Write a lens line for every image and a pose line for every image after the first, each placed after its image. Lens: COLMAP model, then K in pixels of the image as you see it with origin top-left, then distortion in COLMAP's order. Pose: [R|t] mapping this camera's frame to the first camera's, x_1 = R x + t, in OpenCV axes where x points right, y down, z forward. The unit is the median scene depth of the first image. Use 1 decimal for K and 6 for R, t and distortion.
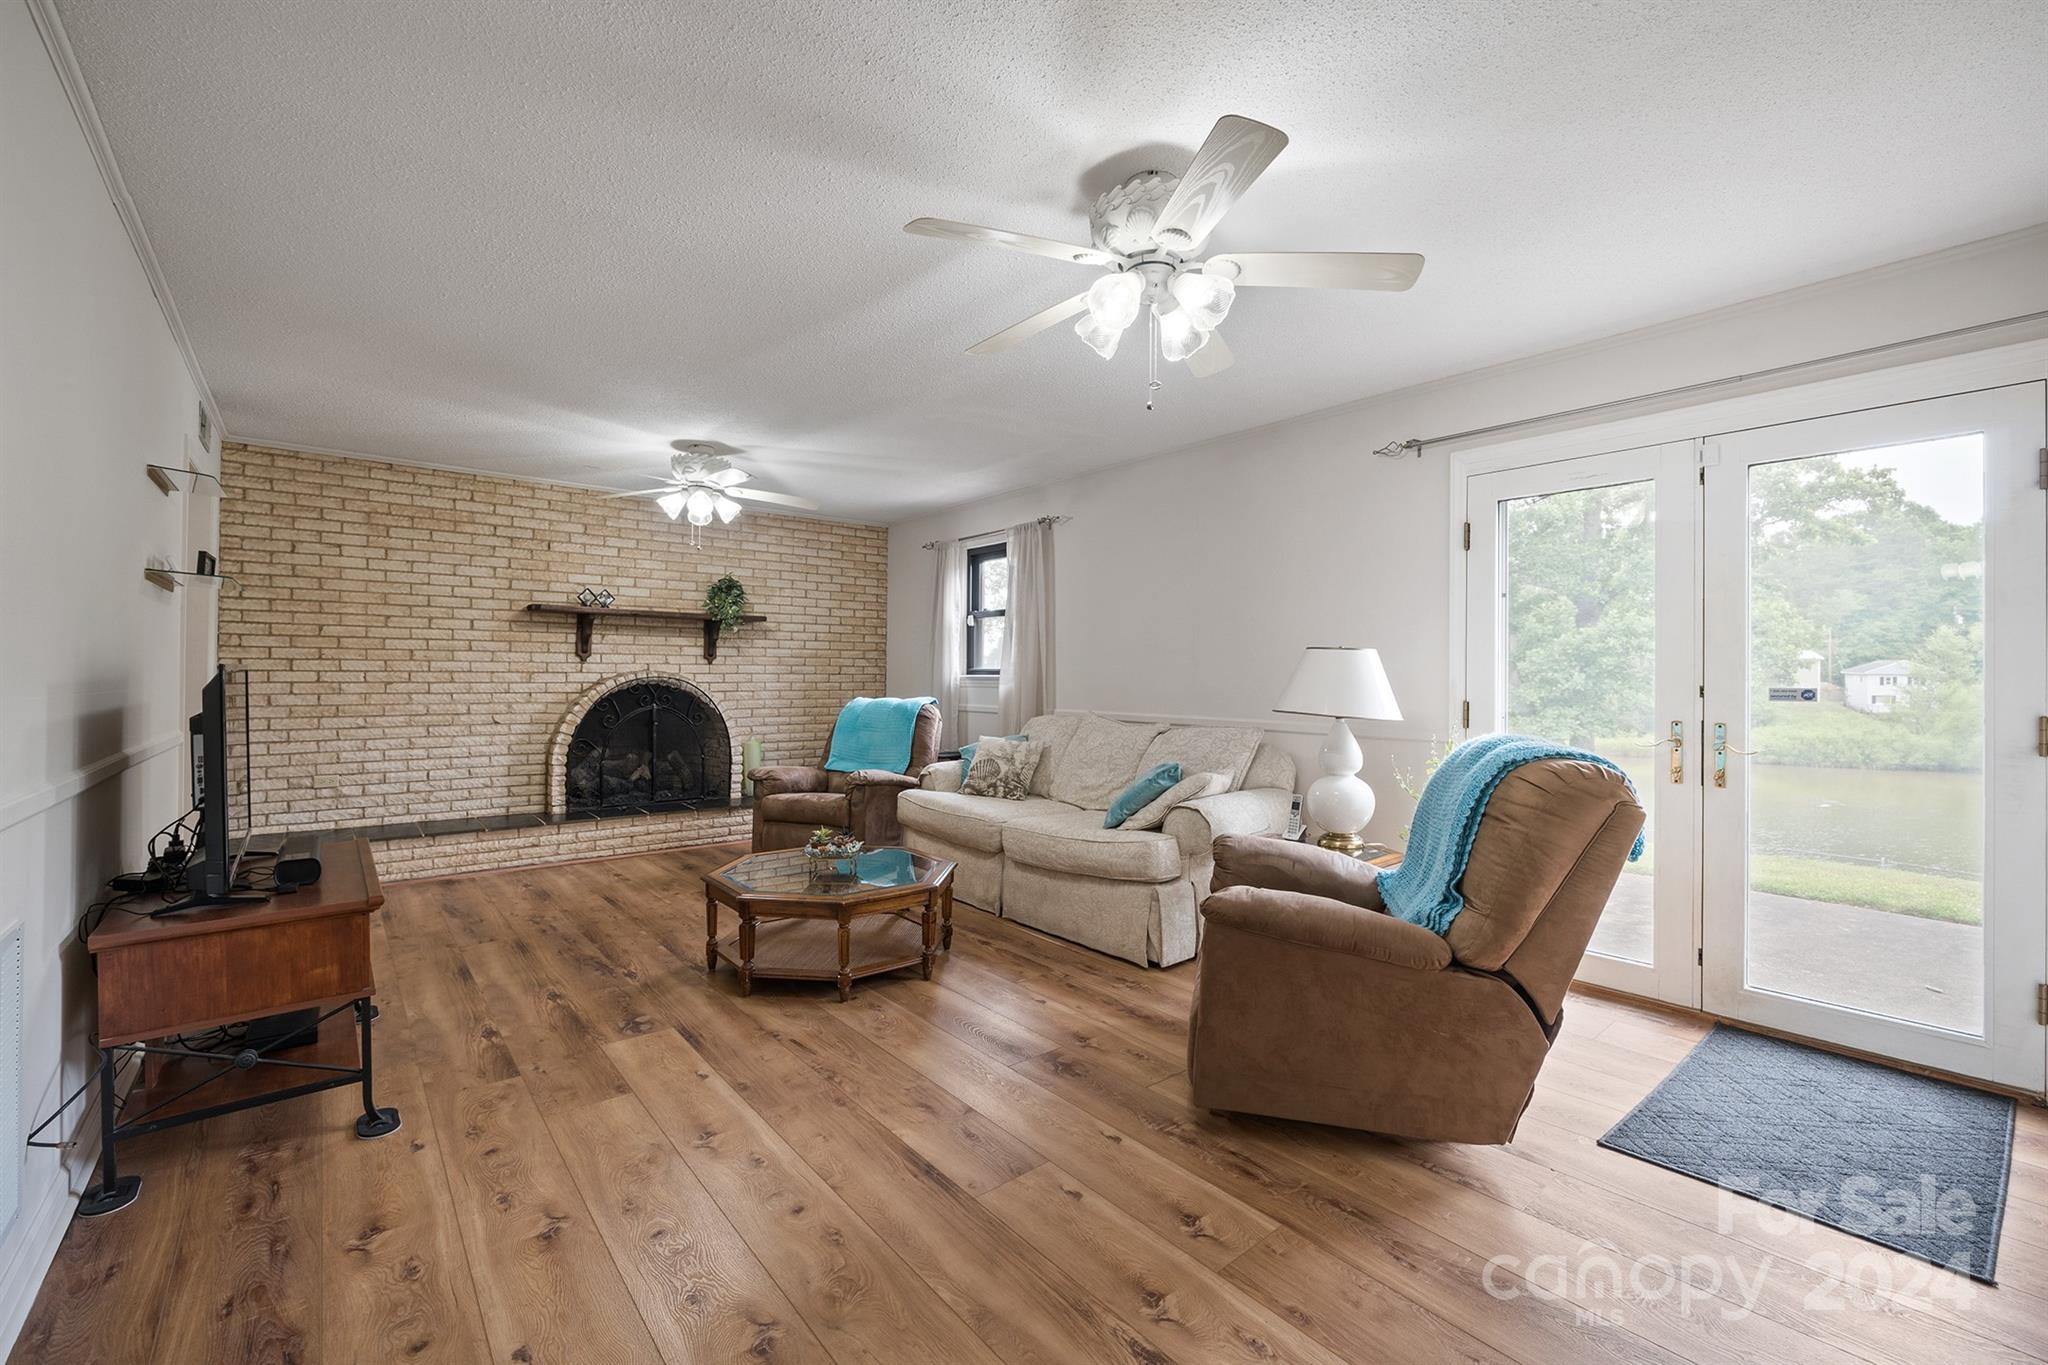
lens RADIAL K [[855.3, 0, 1022.0], [0, 855.3, 667.2], [0, 0, 1]] dist [-0.011345, -0.000217]
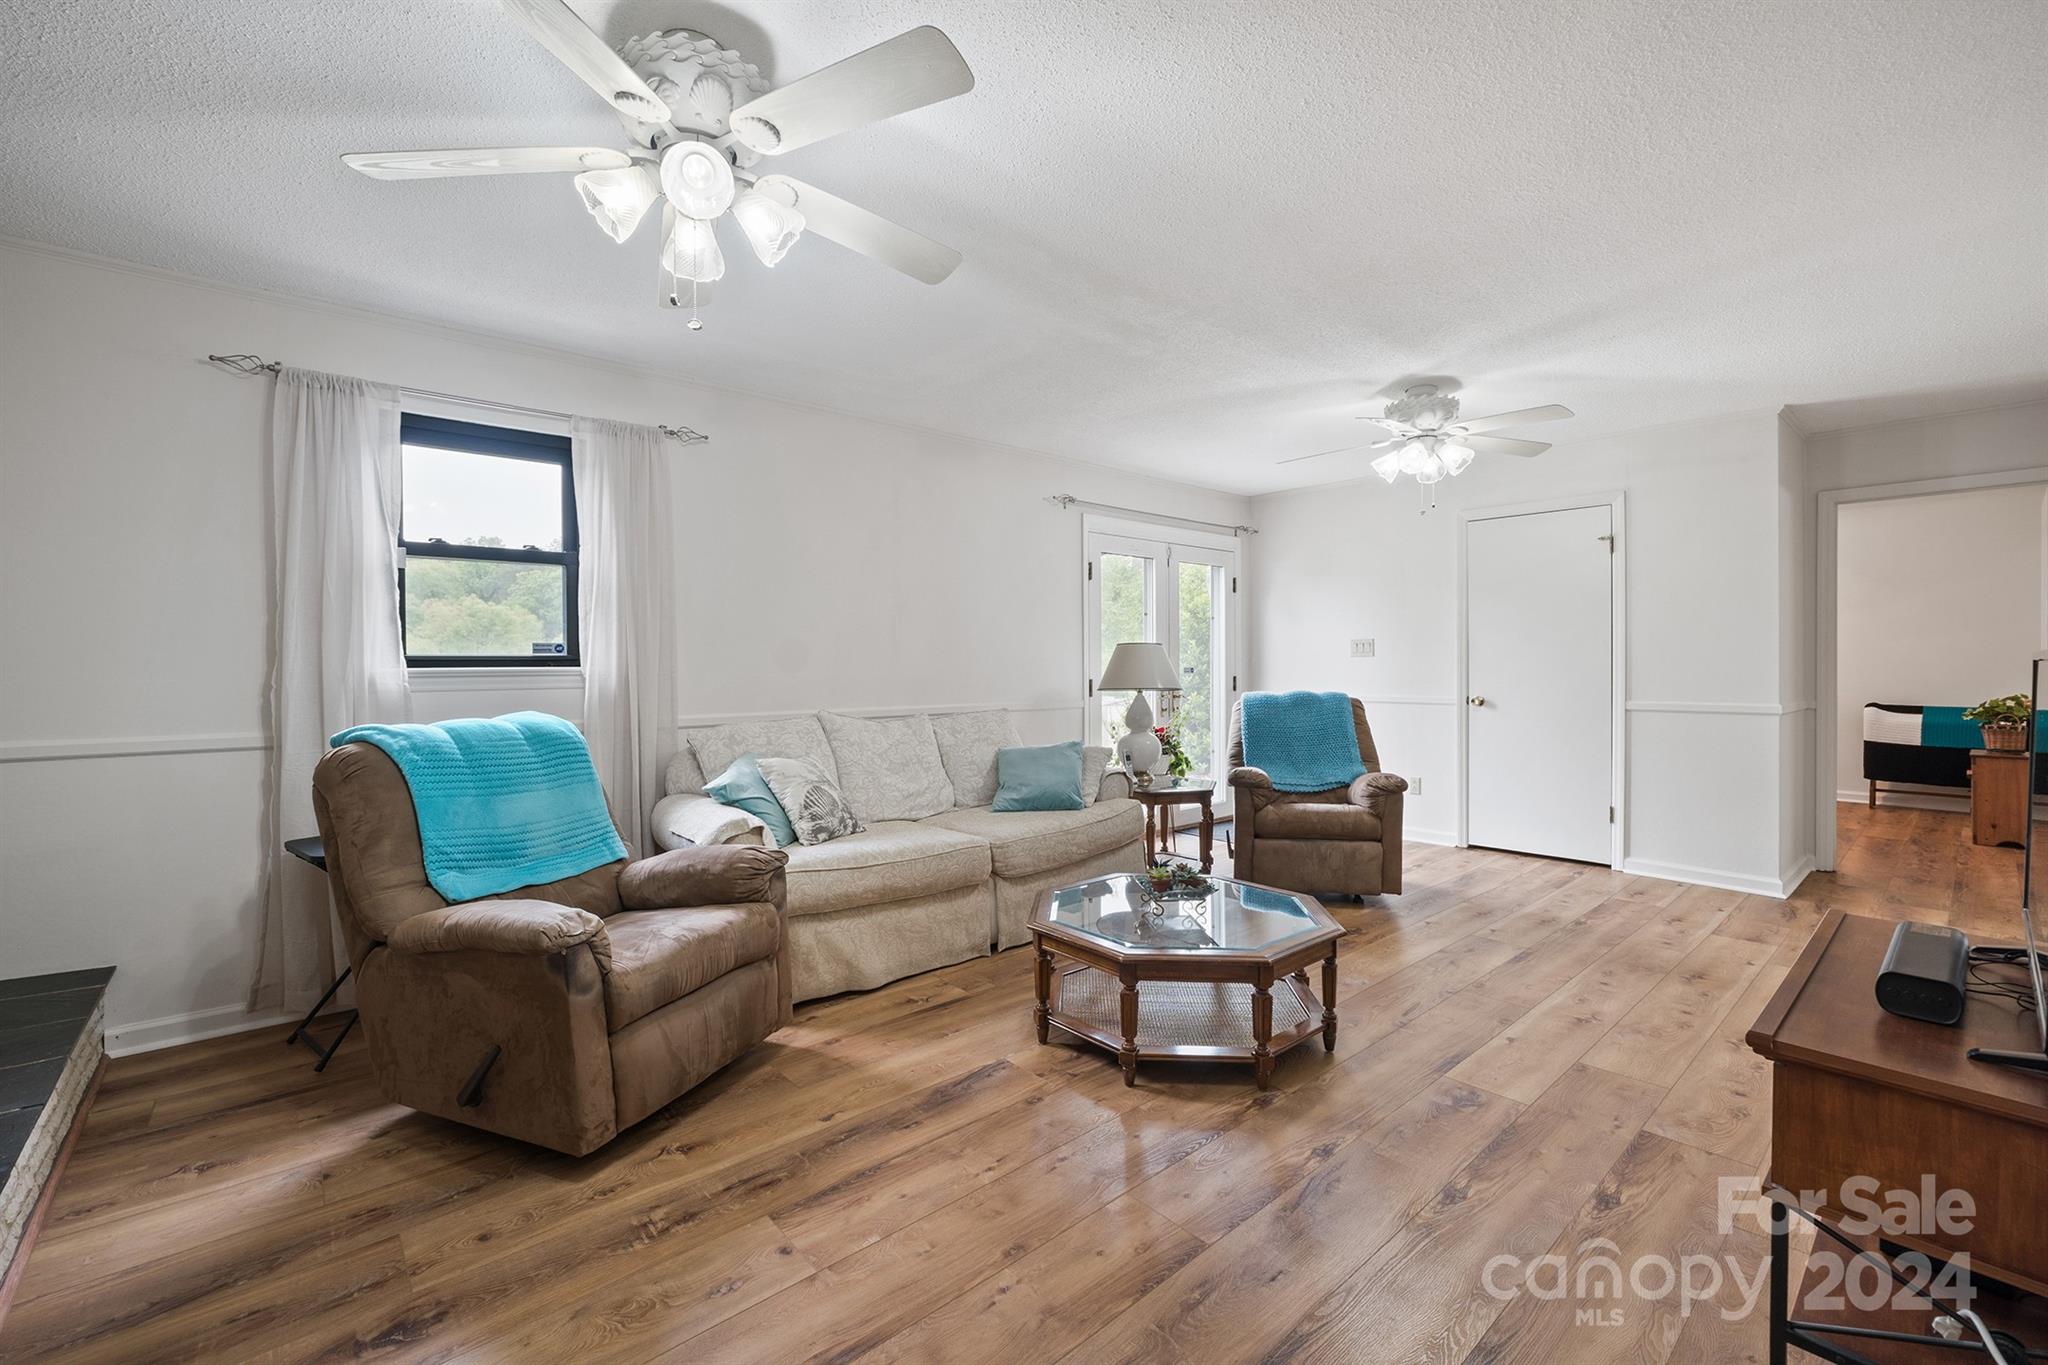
lens RADIAL K [[855.3, 0, 1022.0], [0, 855.3, 667.2], [0, 0, 1]] dist [-0.011345, -0.000217]
pose [[-0.028708, -0.009599, 0.999542, -0.675525], [-0.003648, 0.999948, 0.009498, 0.002711], [-0.999581, -0.003374, -0.028742, 0.783857]]
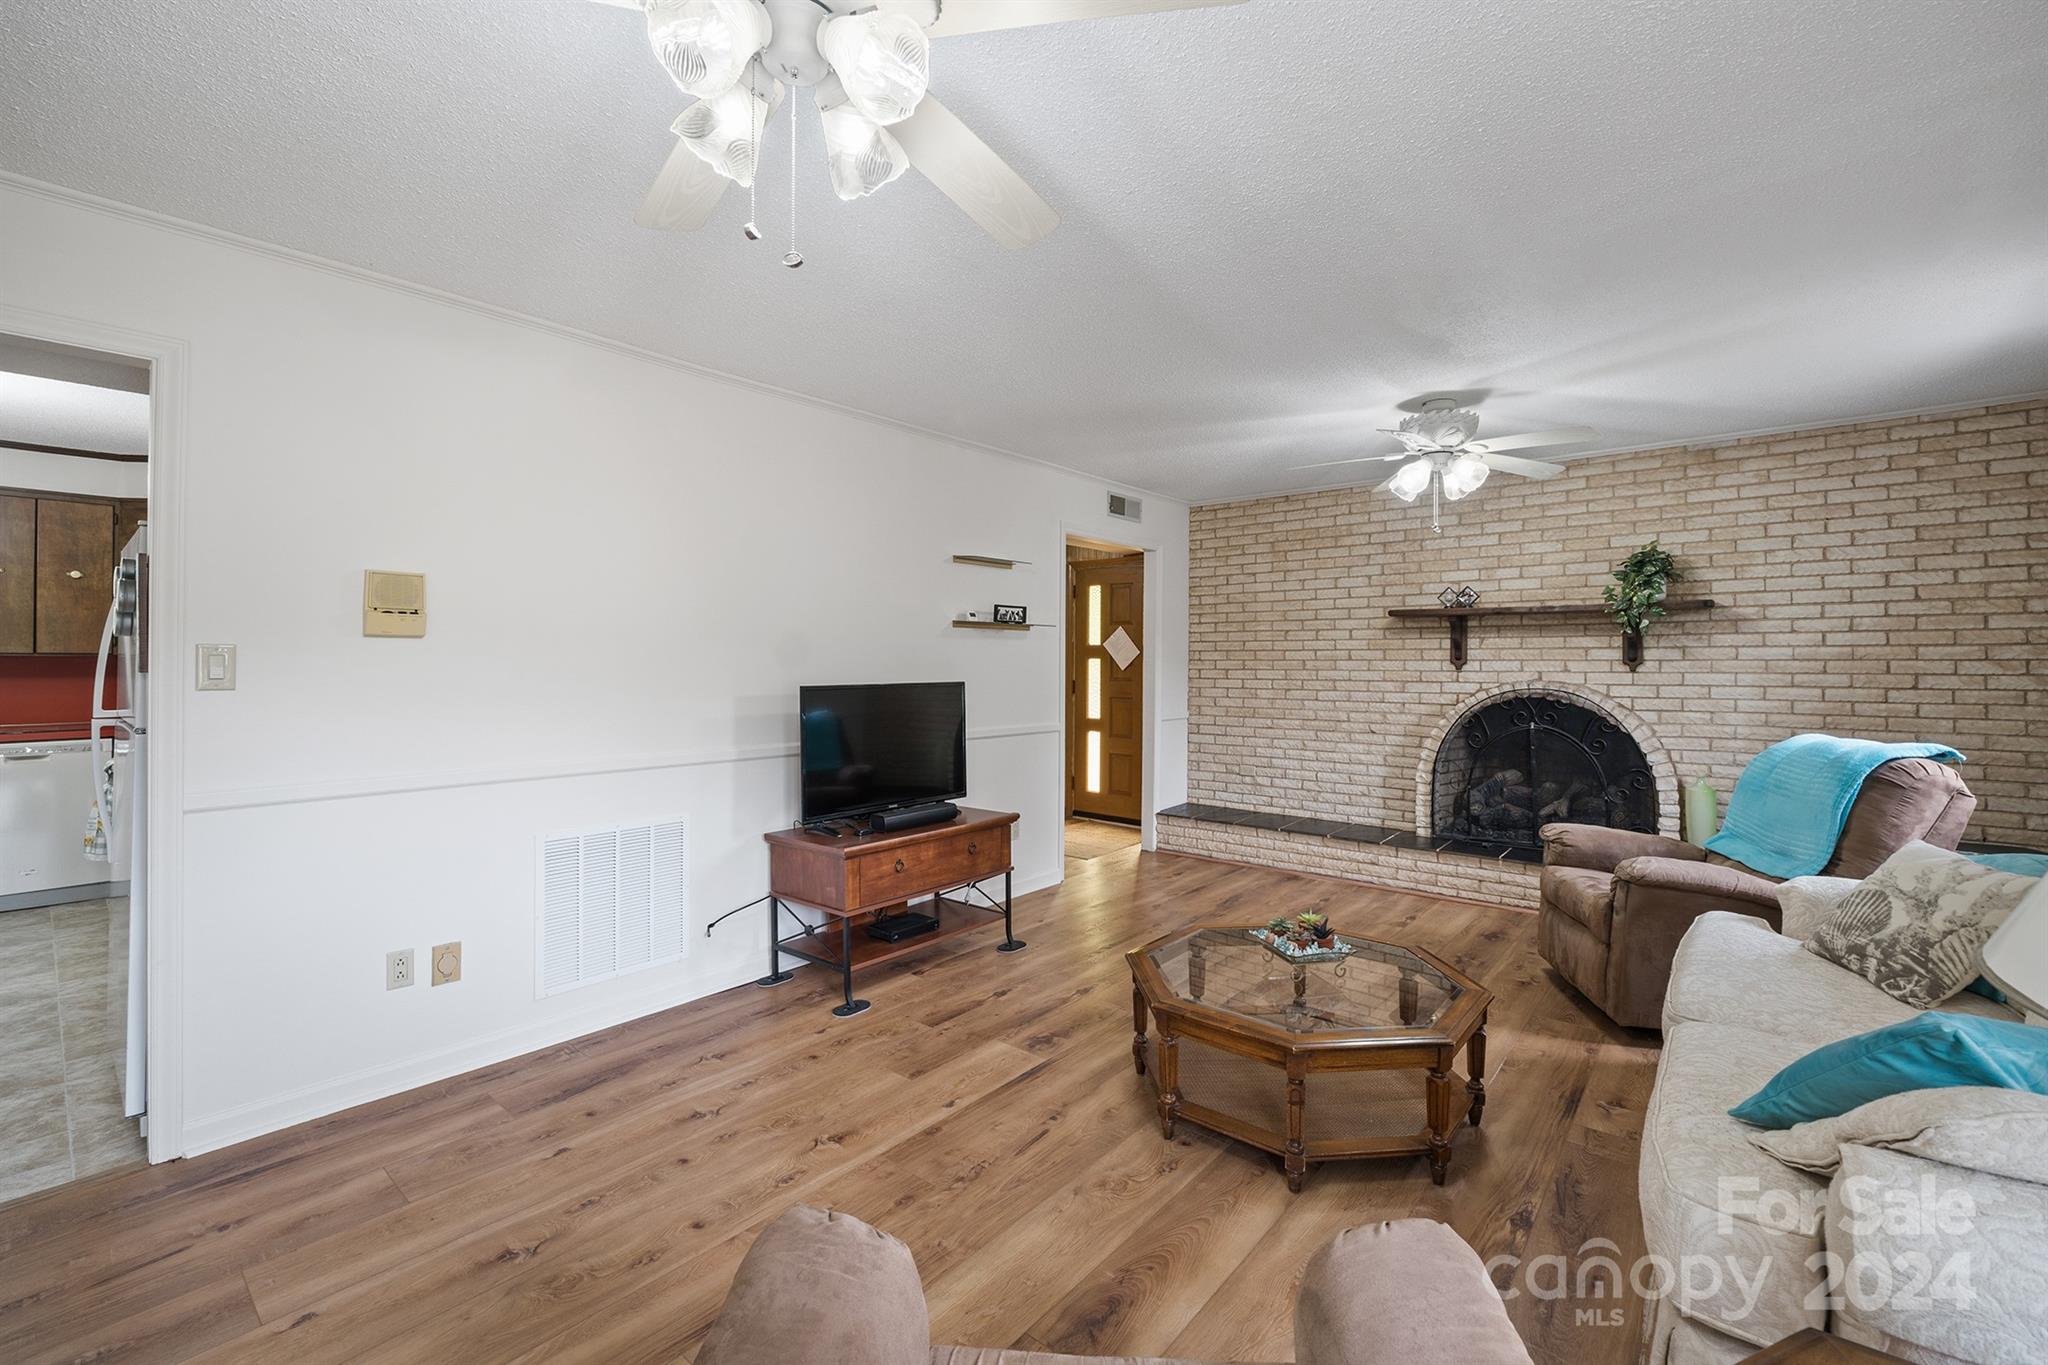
lens RADIAL K [[855.3, 0, 1022.0], [0, 855.3, 667.2], [0, 0, 1]] dist [-0.011345, -0.000217]
pose [[0.176142, -0.000565, -0.984365, 0.297840], [0.008981, 0.999959, 0.001033, -0.015505], [0.984324, -0.009023, 0.176140, 0.434487]]
